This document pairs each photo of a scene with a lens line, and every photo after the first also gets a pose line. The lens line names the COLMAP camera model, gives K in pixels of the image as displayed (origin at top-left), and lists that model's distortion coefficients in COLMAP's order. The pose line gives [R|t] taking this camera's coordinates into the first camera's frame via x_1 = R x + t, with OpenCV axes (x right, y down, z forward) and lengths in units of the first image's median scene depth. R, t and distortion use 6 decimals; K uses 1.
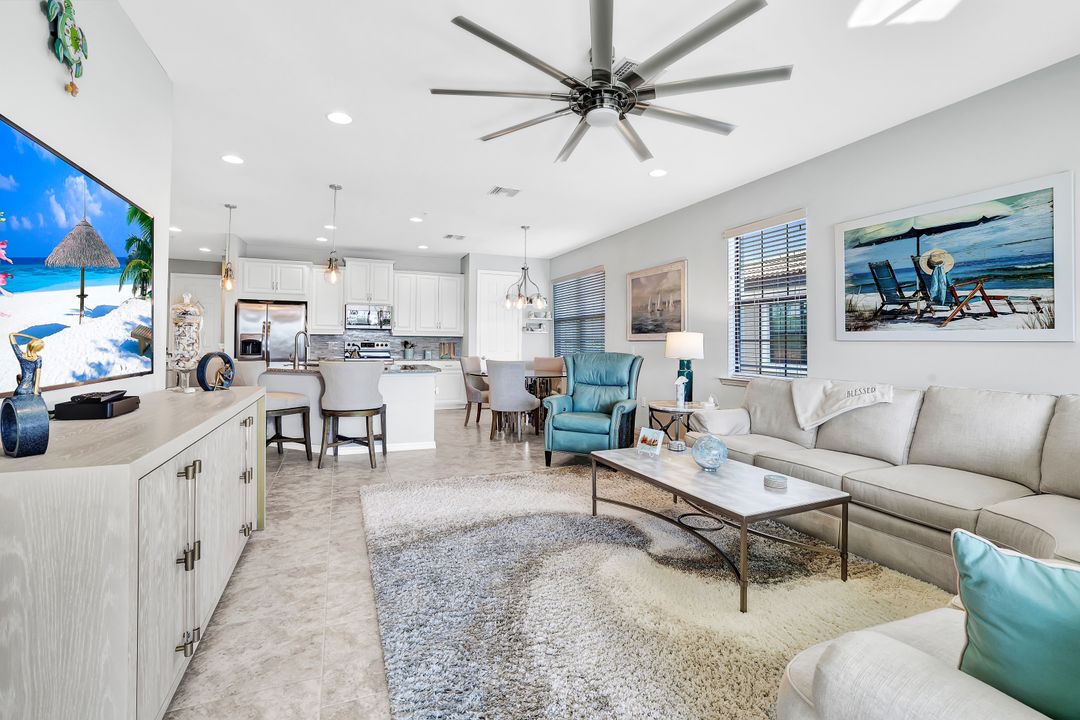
lens RADIAL K [[469.9, 0, 562.3], [0, 469.9, 344.6], [0, 0, 1]] dist [-0.021014, 0.005991]
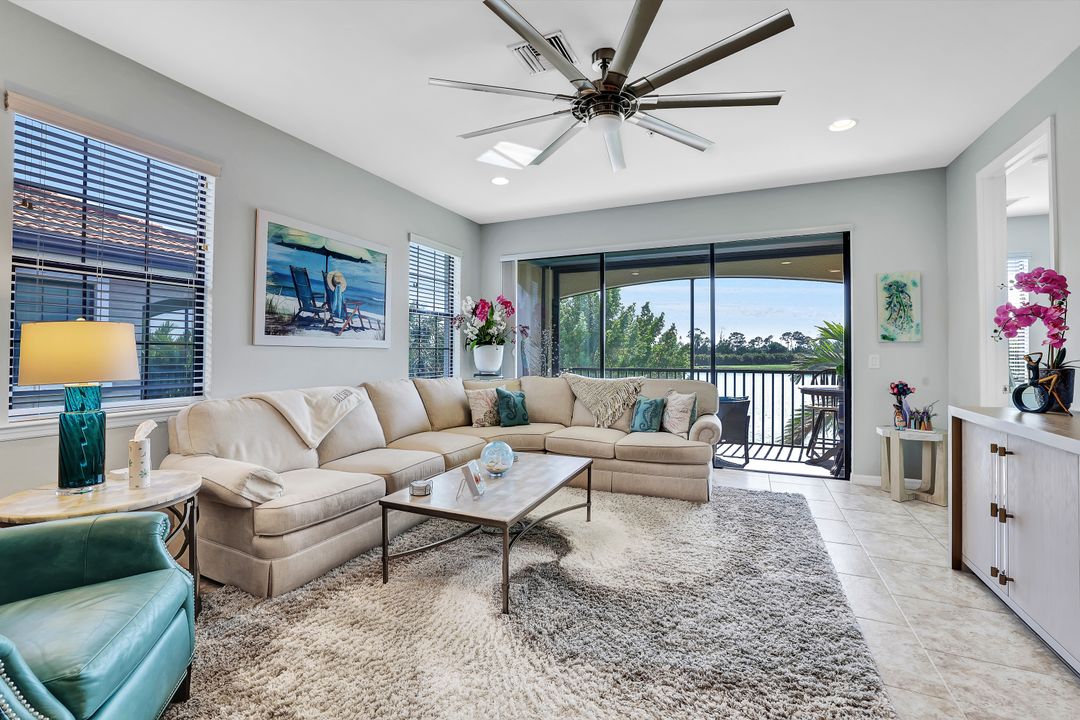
lens RADIAL K [[469.9, 0, 532.1], [0, 469.9, 349.6], [0, 0, 1]] dist [-0.021014, 0.005991]
pose [[-0.640196, -0.004128, 0.768201, -0.380997], [-0.005737, 0.999983, 0.000592, -0.003890], [-0.768190, -0.004028, -0.640209, 1.156762]]
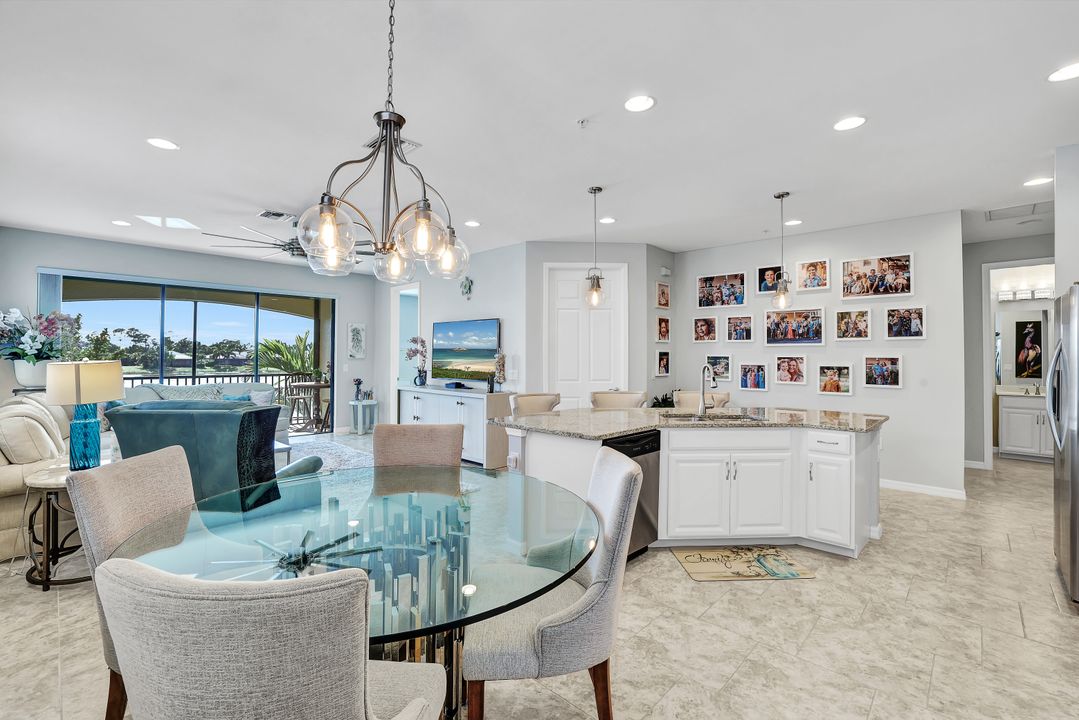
lens RADIAL K [[469.4, 0, 533.6], [0, 469.4, 353.1], [0, 0, 1]] dist [-0.021014, 0.005991]
pose [[-0.939171, -0.014340, -0.343151, -0.121758], [-0.013360, 0.999897, -0.005219, -0.049839], [0.343191, -0.000317, -0.939266, 2.156122]]
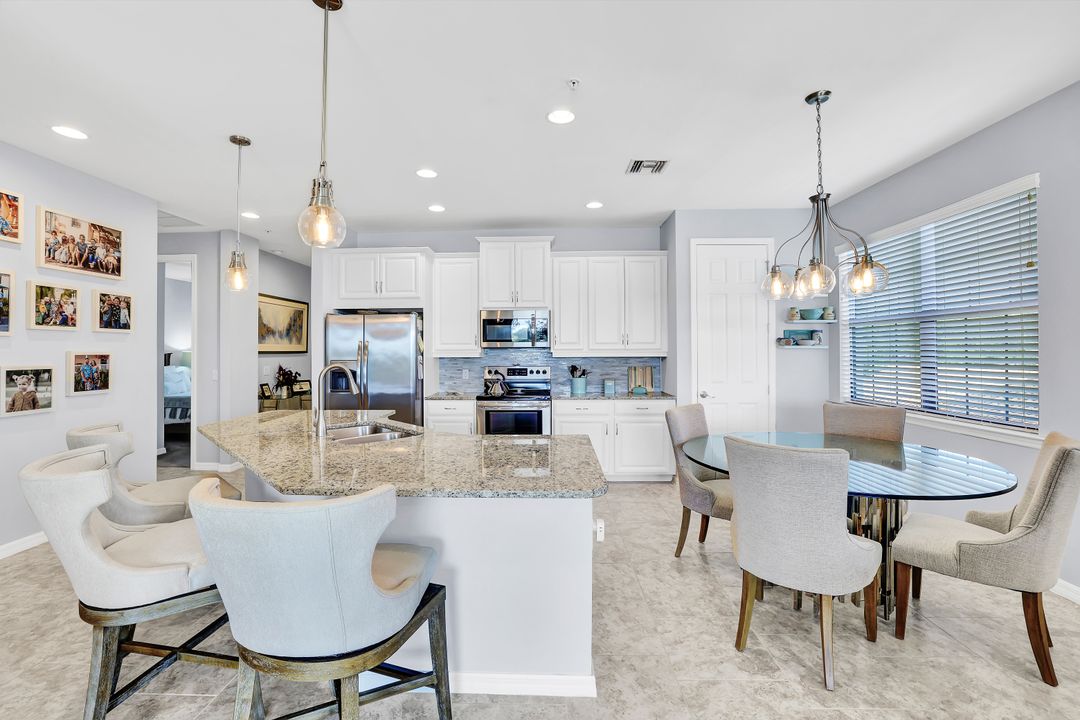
lens RADIAL K [[469.9, 0, 529.3], [0, 469.9, 350.6], [0, 0, 1]] dist [-0.021014, 0.005991]
pose [[0.879692, -0.011449, -0.475406, -0.193386], [0.008939, 0.999932, -0.007540, -0.050132], [0.475460, 0.002383, 0.879734, 0.924080]]
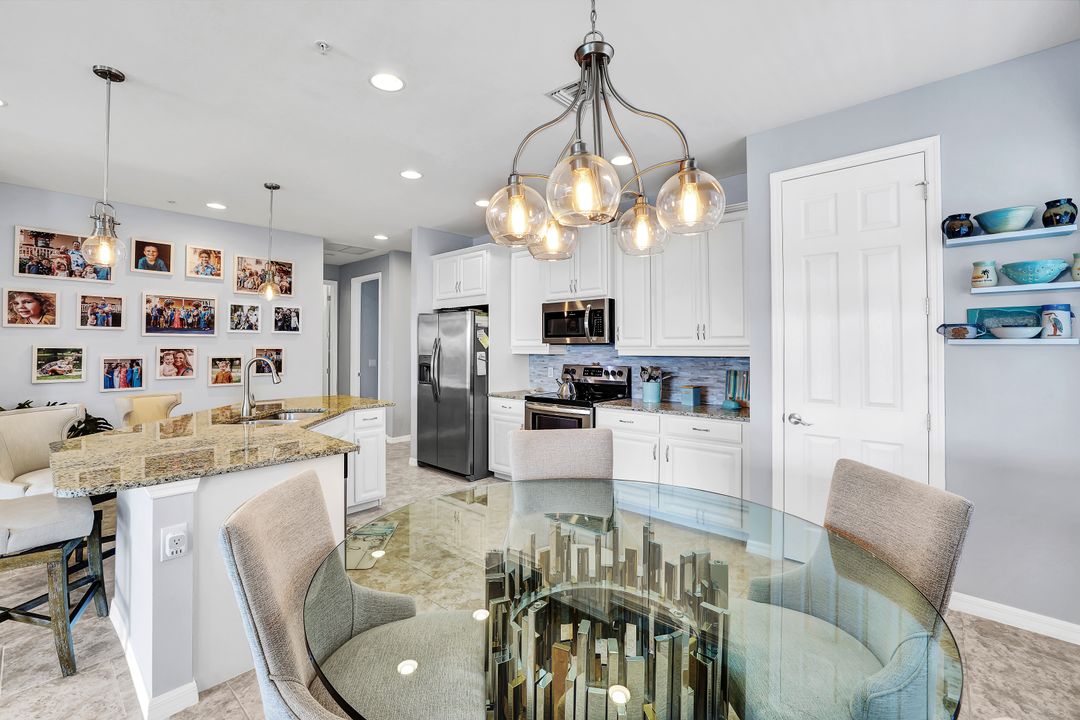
lens RADIAL K [[469.9, 0, 530.6], [0, 469.9, 337.9], [0, 0, 1]] dist [-0.021014, 0.005991]
pose [[0.361938, -0.026643, -0.931822, 0.175685], [-0.001091, 0.999579, -0.029004, -0.049595], [0.932202, 0.011514, 0.361756, 1.544190]]
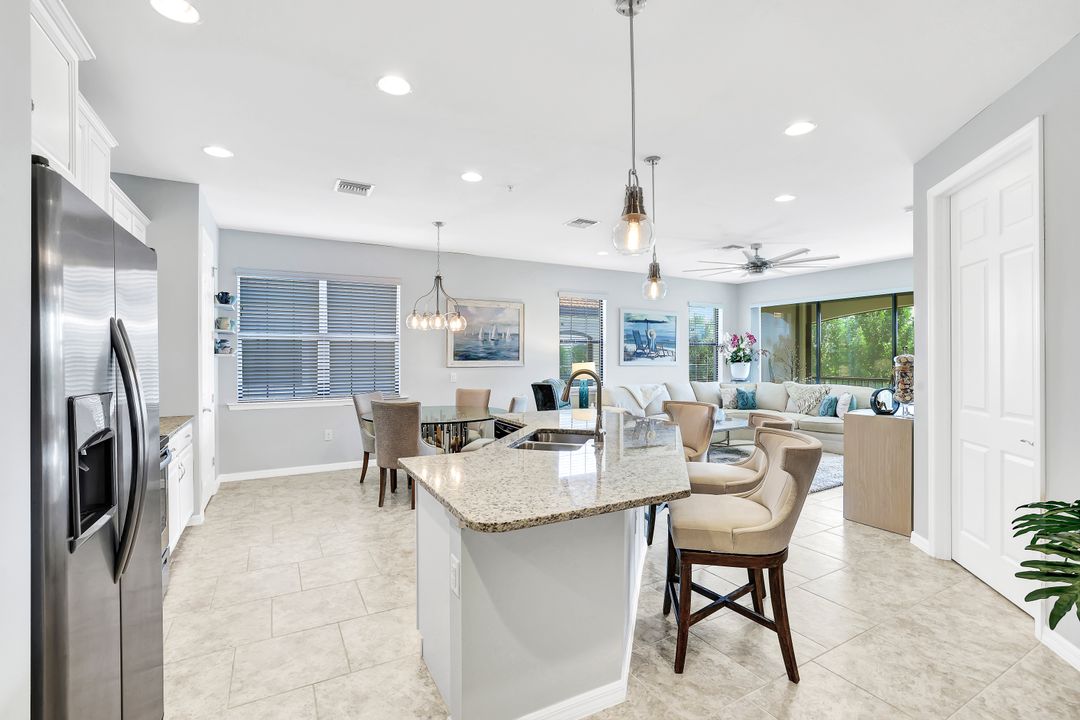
lens RADIAL K [[483.3, 0, 560.4], [0, 483.3, 356.4], [0, 0, 1]] dist [-0.011910, 0.000075]
pose [[-0.116273, -0.006075, 0.993199, -1.464353], [0.002567, 0.999976, 0.006417, -0.063023], [-0.993214, 0.003296, -0.116255, 1.502431]]
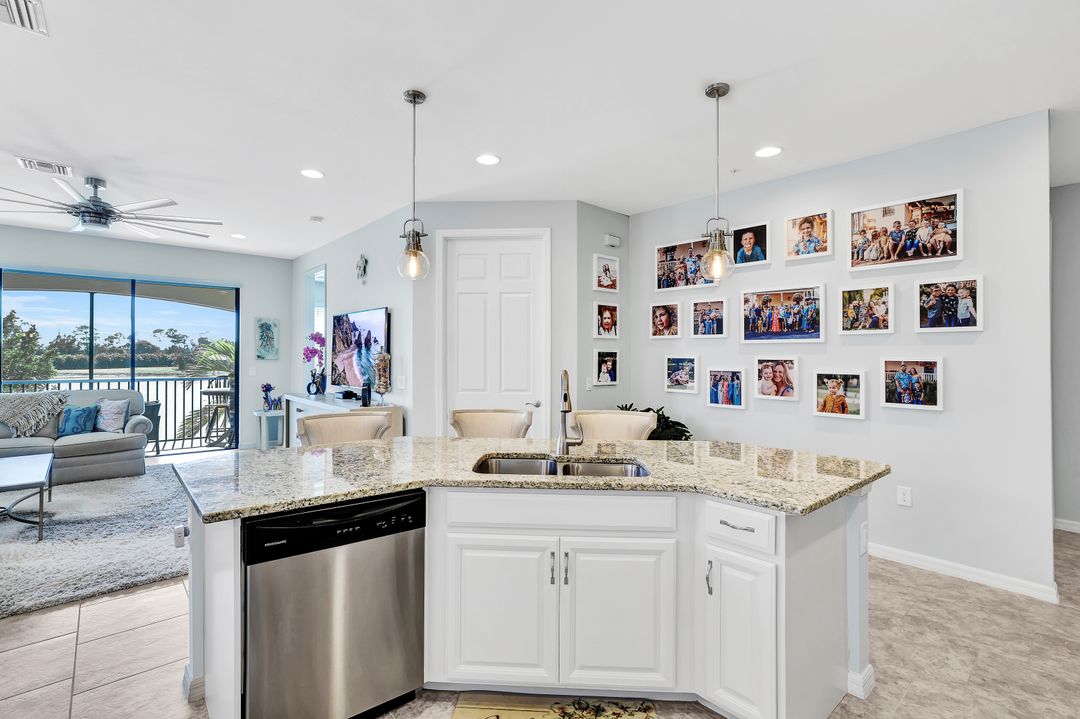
lens RADIAL K [[505.5, 0, 531.0], [0, 505.5, 356.1], [0, 0, 1]] dist [-0.025161, 0.013340]
pose [[-0.965557, -0.015850, -0.259709, -0.580798], [-0.016094, 0.999870, -0.001189, -0.053455], [0.259694, 0.003032, -0.965686, 1.958629]]
